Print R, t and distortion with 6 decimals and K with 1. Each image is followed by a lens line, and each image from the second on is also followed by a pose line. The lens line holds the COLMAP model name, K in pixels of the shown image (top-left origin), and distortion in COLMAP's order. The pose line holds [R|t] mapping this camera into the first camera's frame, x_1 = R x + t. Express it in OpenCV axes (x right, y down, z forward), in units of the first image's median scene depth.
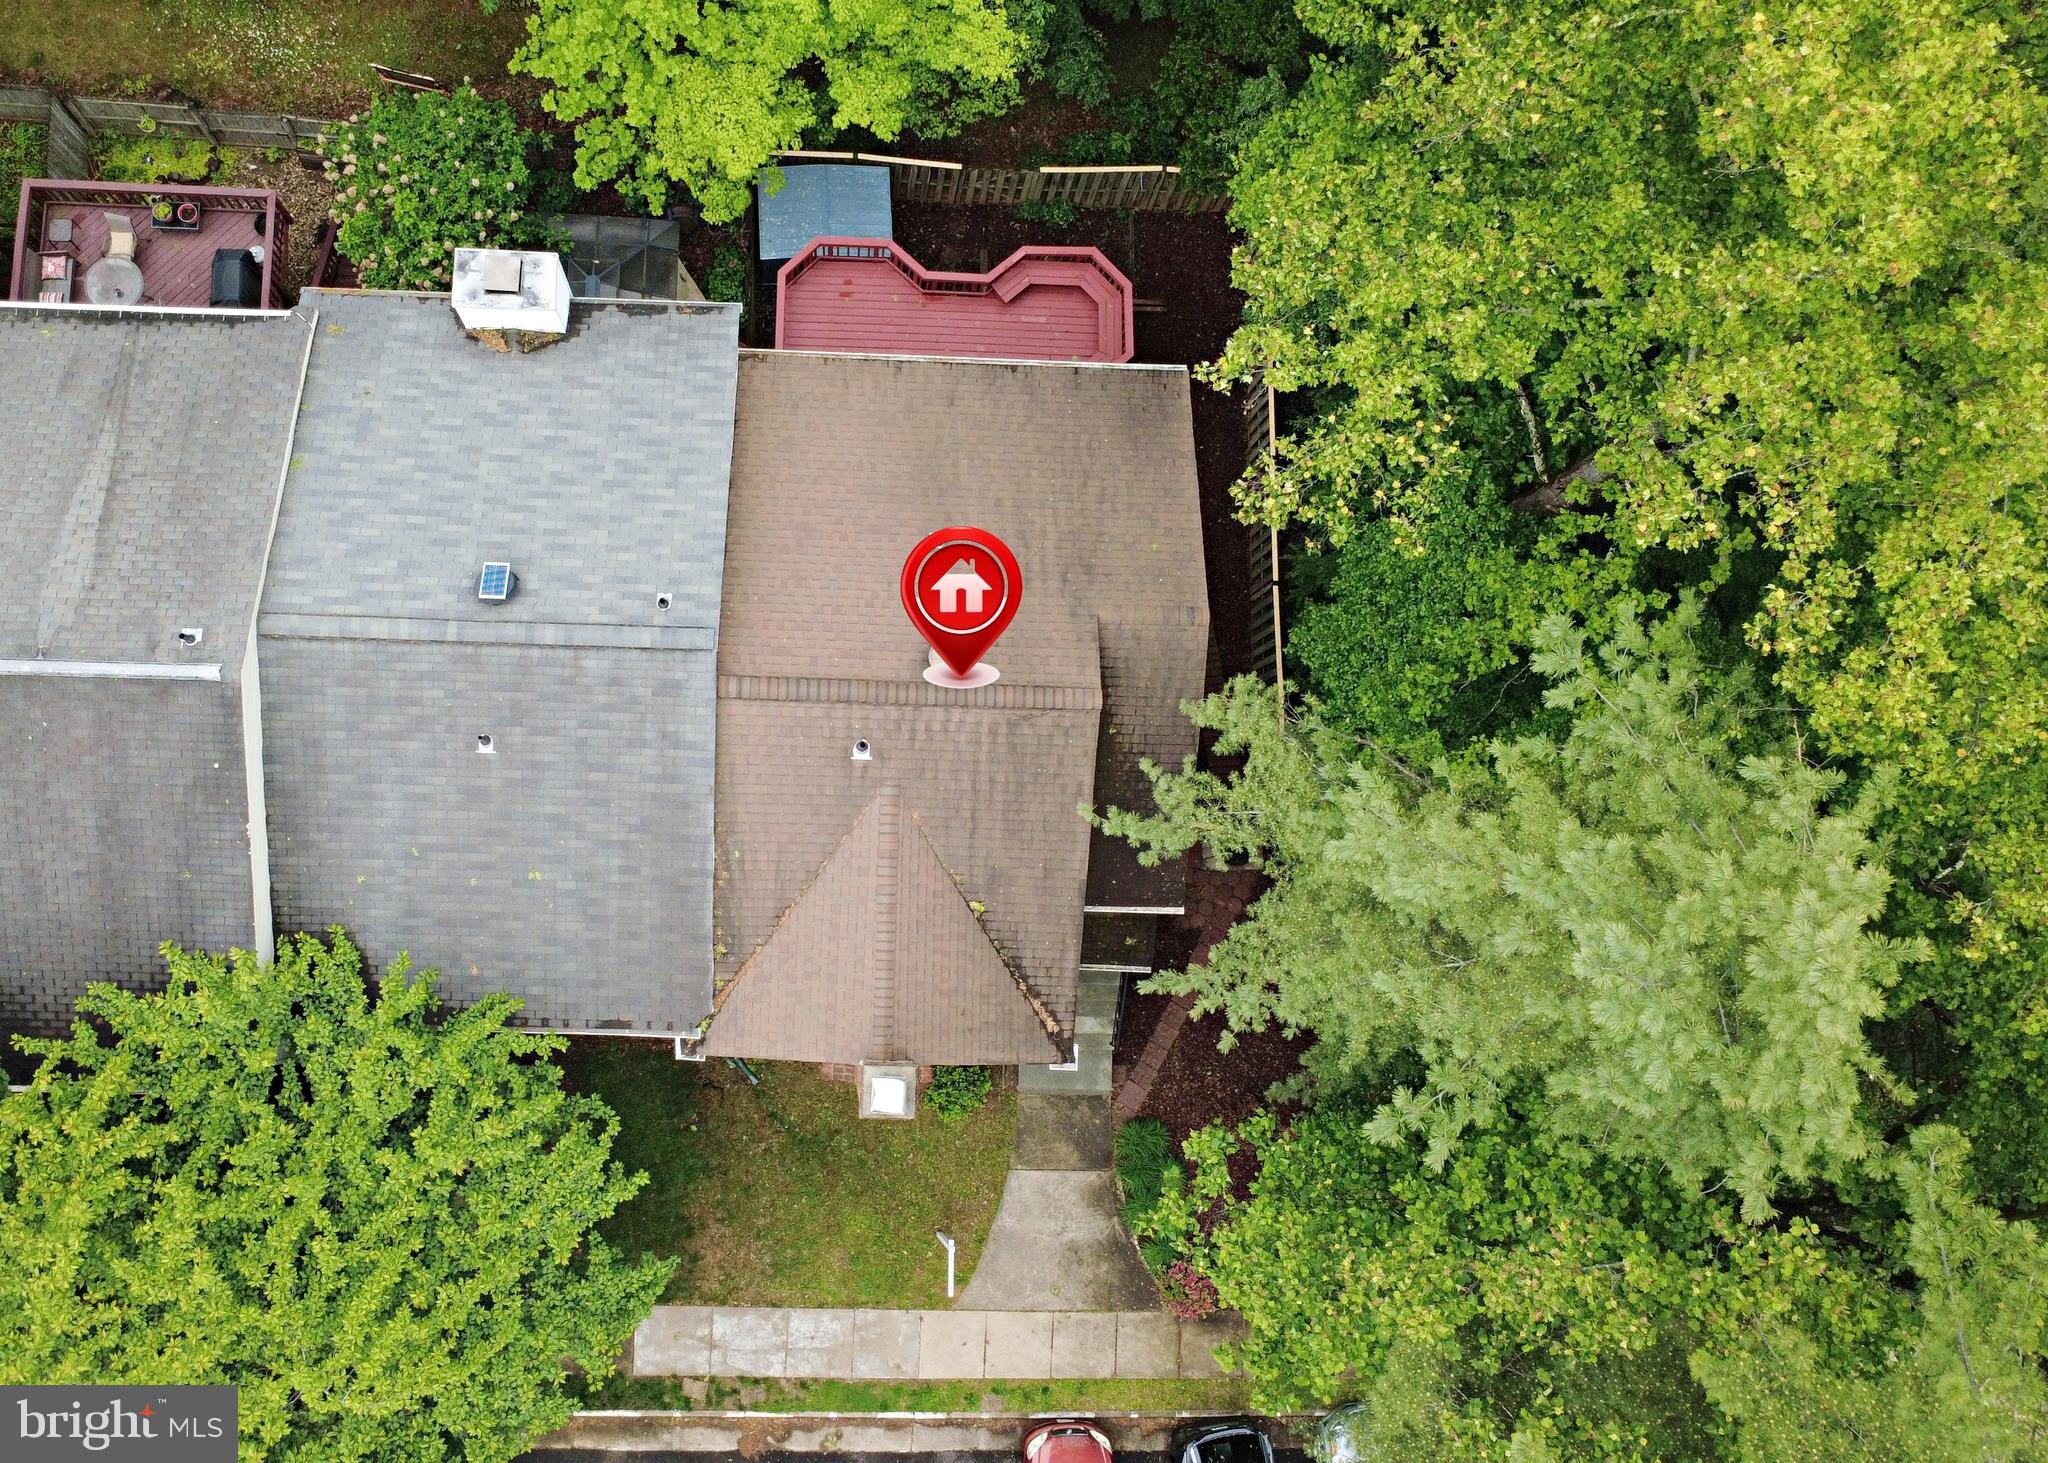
lens RADIAL K [[8630.0, 0, 1024.0], [0, 8630.0, 731.5], [0, 0, 1]] dist [0.280707, 6.657933]
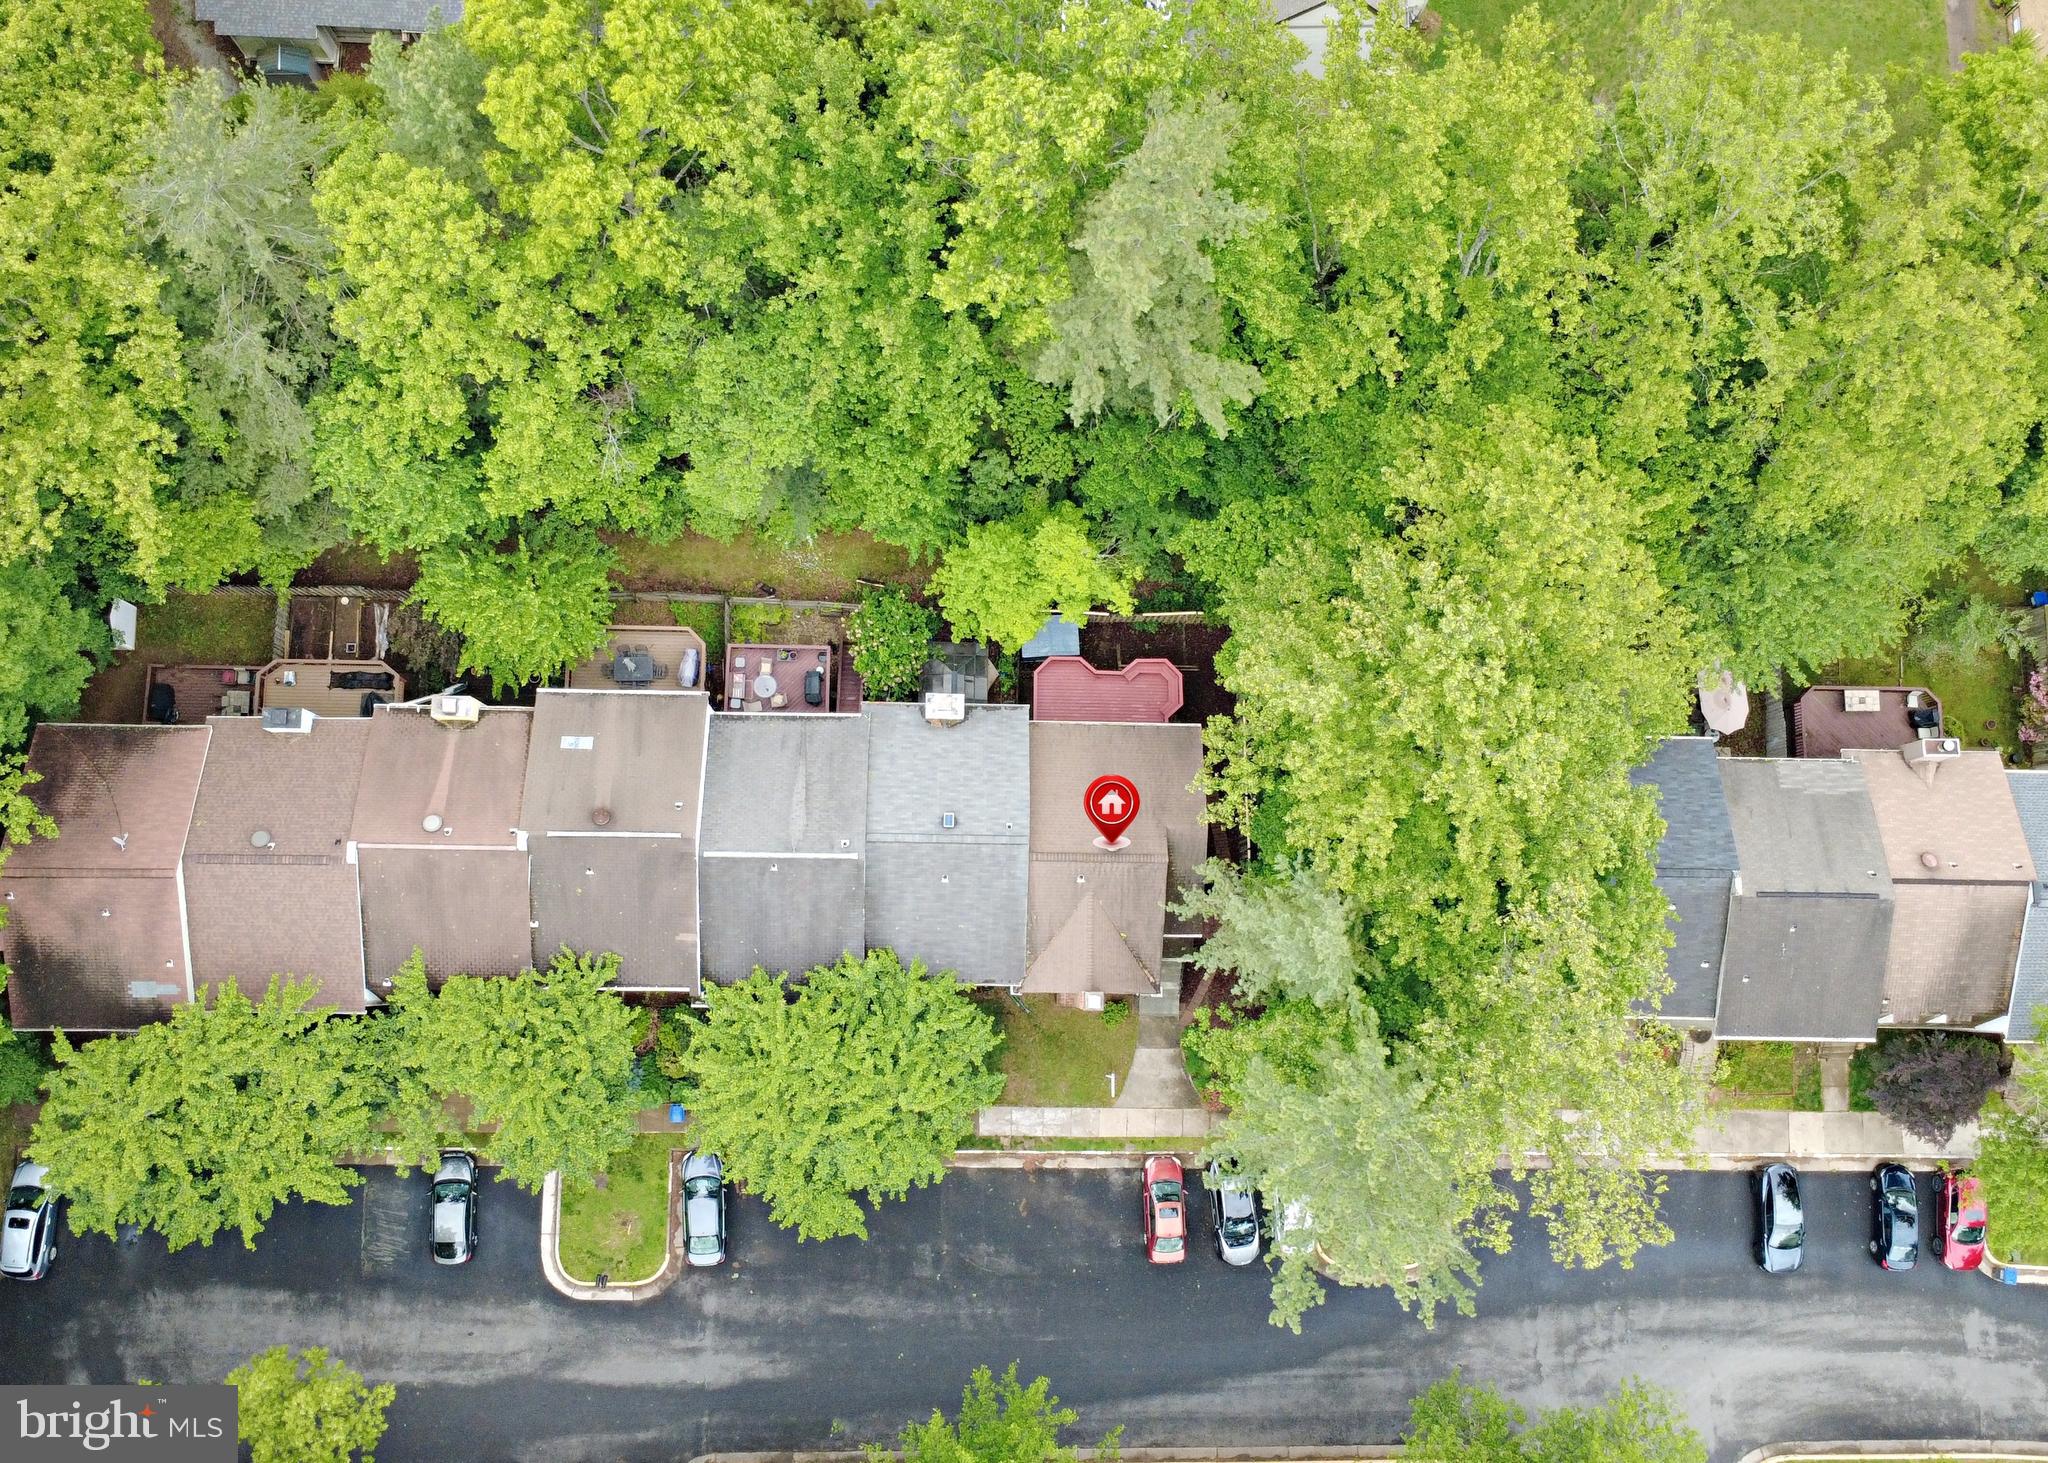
lens RADIAL K [[8630.0, 0, 1024.0], [0, 8630.0, 731.5], [0, 0, 1]] dist [0.280707, 6.657933]
pose [[0.999814, -0.014179, -0.013057, -0.000343], [0.014121, 0.999890, -0.004481, -0.028186], [0.013119, 0.004295, 0.999905, -1.501179]]
